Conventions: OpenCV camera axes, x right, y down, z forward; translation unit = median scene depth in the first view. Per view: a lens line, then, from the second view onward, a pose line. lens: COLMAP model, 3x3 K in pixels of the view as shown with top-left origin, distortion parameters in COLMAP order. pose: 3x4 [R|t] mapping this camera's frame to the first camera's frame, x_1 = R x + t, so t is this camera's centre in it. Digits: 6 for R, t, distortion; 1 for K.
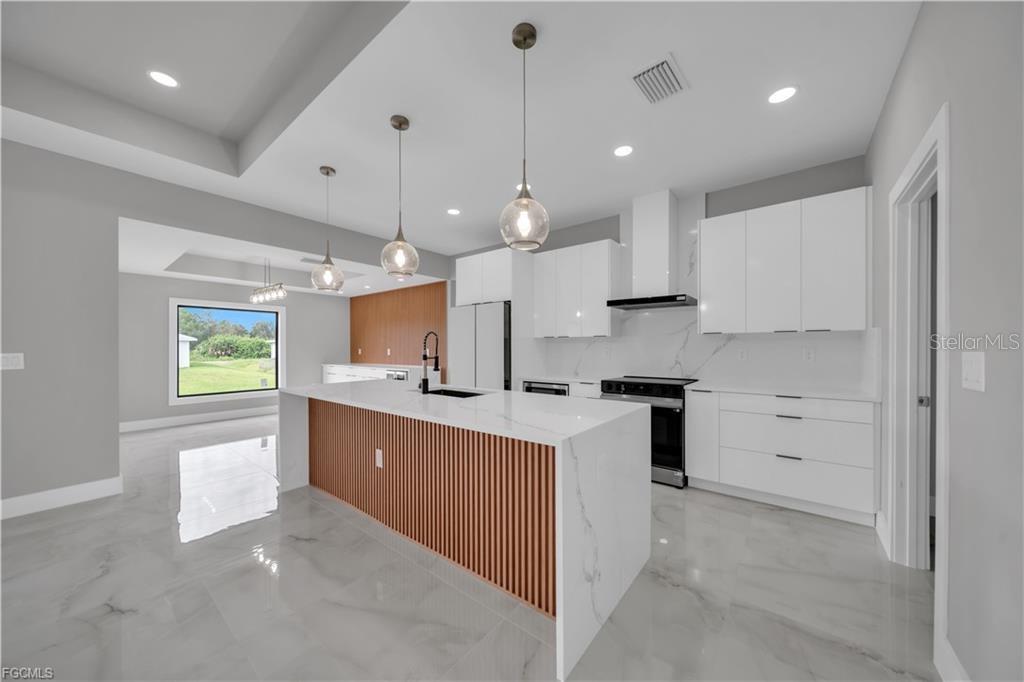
lens RADIAL K [[354.1, 0, 516.7], [0, 354.1, 347.7], [0, 0, 1]] dist [-0.000687, 0.000118]
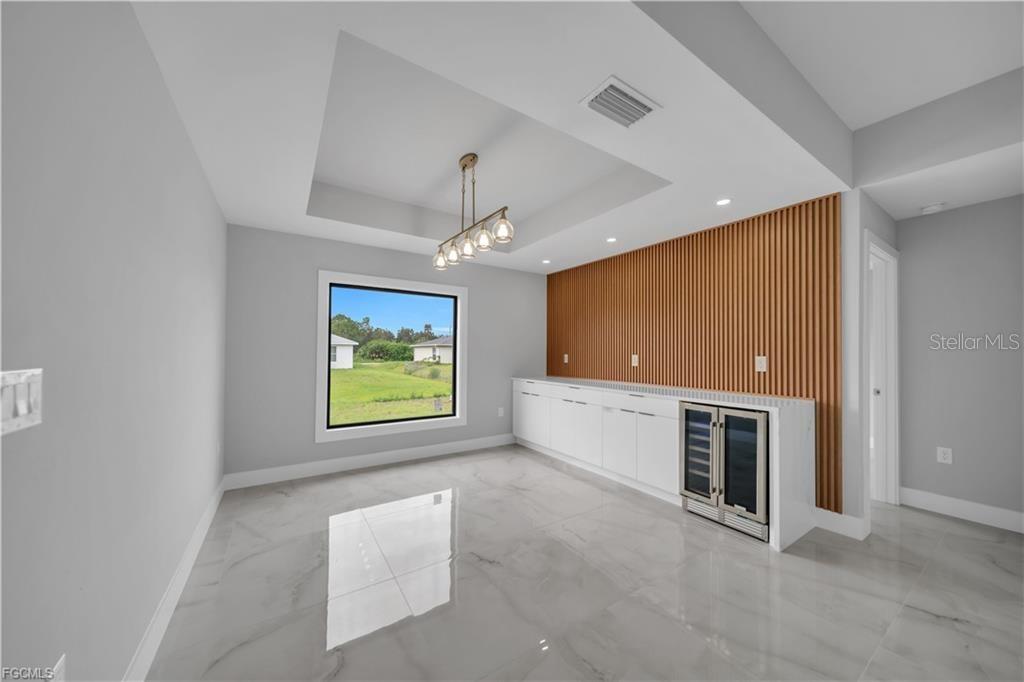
lens RADIAL K [[354.1, 0, 514.8], [0, 354.1, 346.5], [0, 0, 1]] dist [-0.000687, 0.000118]
pose [[0.949246, 0.003580, -0.314515, -0.728212], [-0.009556, 0.999802, -0.017461, 0.002727], [0.314390, 0.019580, 0.949092, 0.828407]]
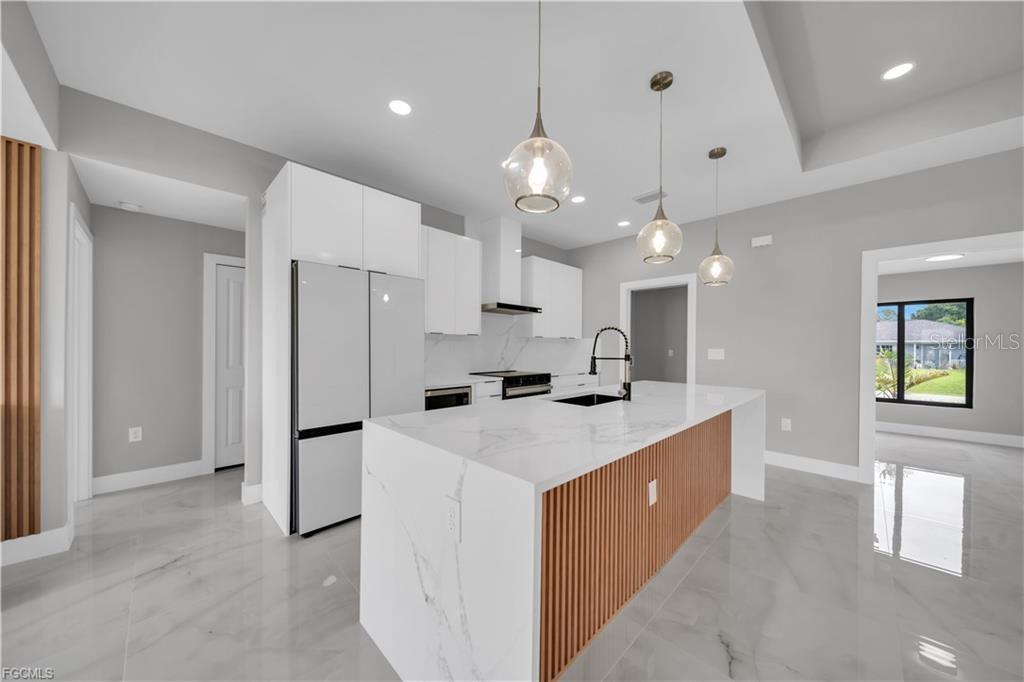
lens RADIAL K [[354.1, 0, 513.4], [0, 354.1, 348.0], [0, 0, 1]] dist [-0.000687, 0.000118]
pose [[0.112932, -0.002996, 0.993598, -0.828342], [-0.007206, 0.999967, 0.003834, -0.000330], [-0.993577, -0.007593, 0.112906, 0.857092]]
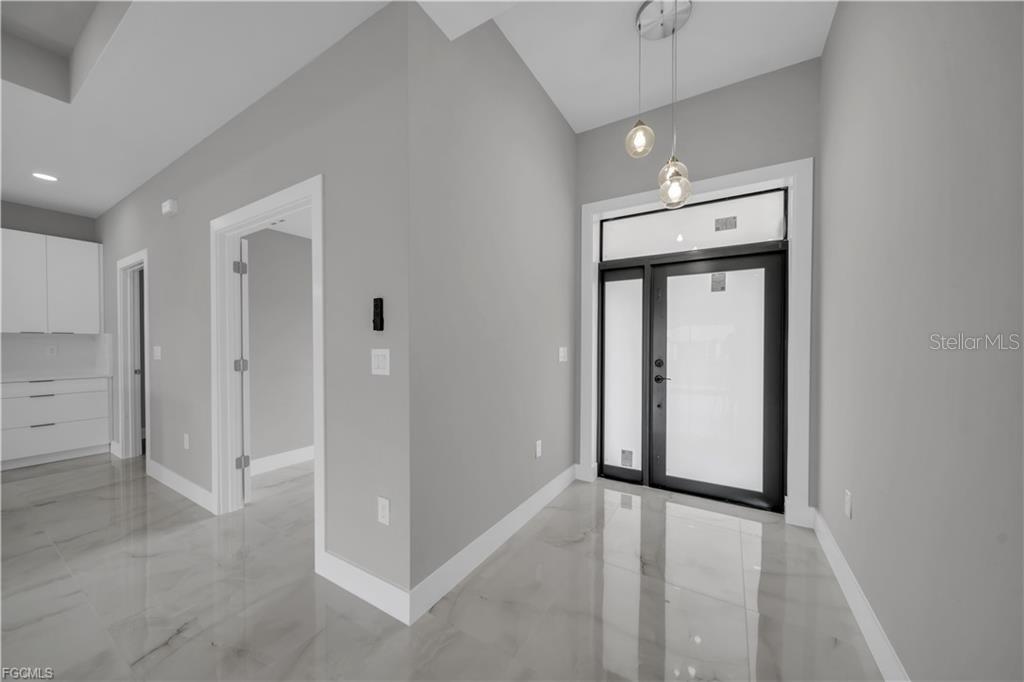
lens RADIAL K [[354.1, 0, 517.6], [0, 354.1, 350.3], [0, 0, 1]] dist [-0.000687, 0.000118]
pose [[-0.126819, -0.013987, 0.991827, -0.612545], [0.001746, 0.999896, 0.014324, 0.002832], [-0.991924, 0.003548, -0.126782, -0.487576]]
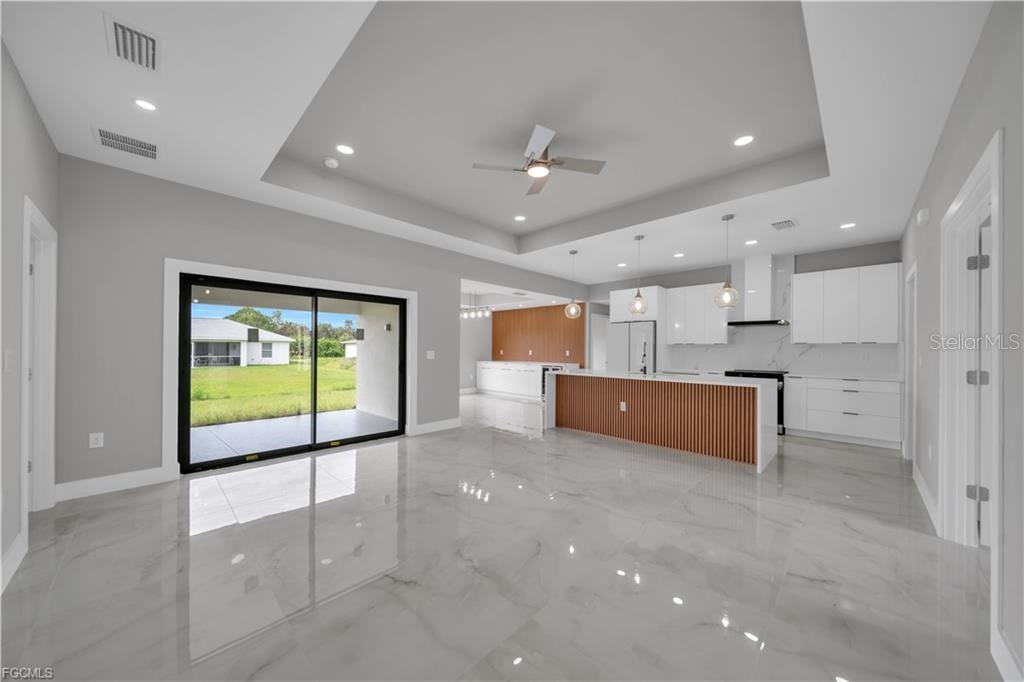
lens RADIAL K [[354.1, 0, 514.6], [0, 354.1, 347.0], [0, 0, 1]] dist [-0.000687, 0.000118]
pose [[0.994399, 0.009408, -0.105273, -0.553145], [-0.010276, 0.999918, -0.007703, 0.002944], [0.105192, 0.008742, 0.994414, -0.722870]]
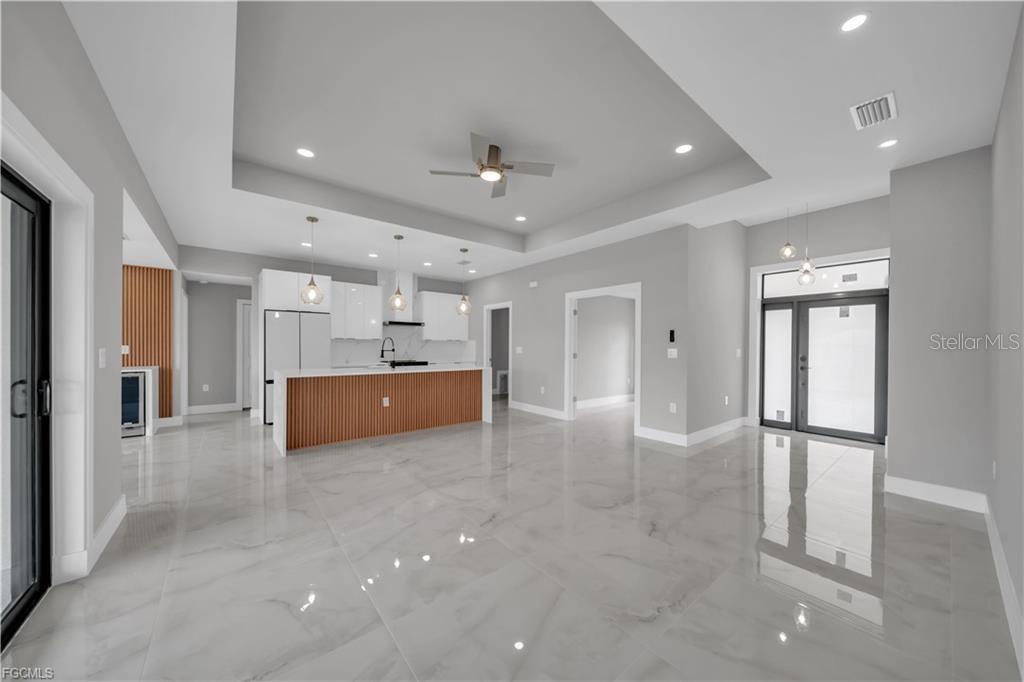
lens RADIAL K [[354.1, 0, 515.4], [0, 354.1, 349.2], [0, 0, 1]] dist [-0.000687, 0.000118]
pose [[0.218186, -0.003682, 0.975900, -1.509083], [-0.004928, 0.999976, 0.004875, 0.005933], [-0.975895, -0.005872, 0.218162, -0.087681]]
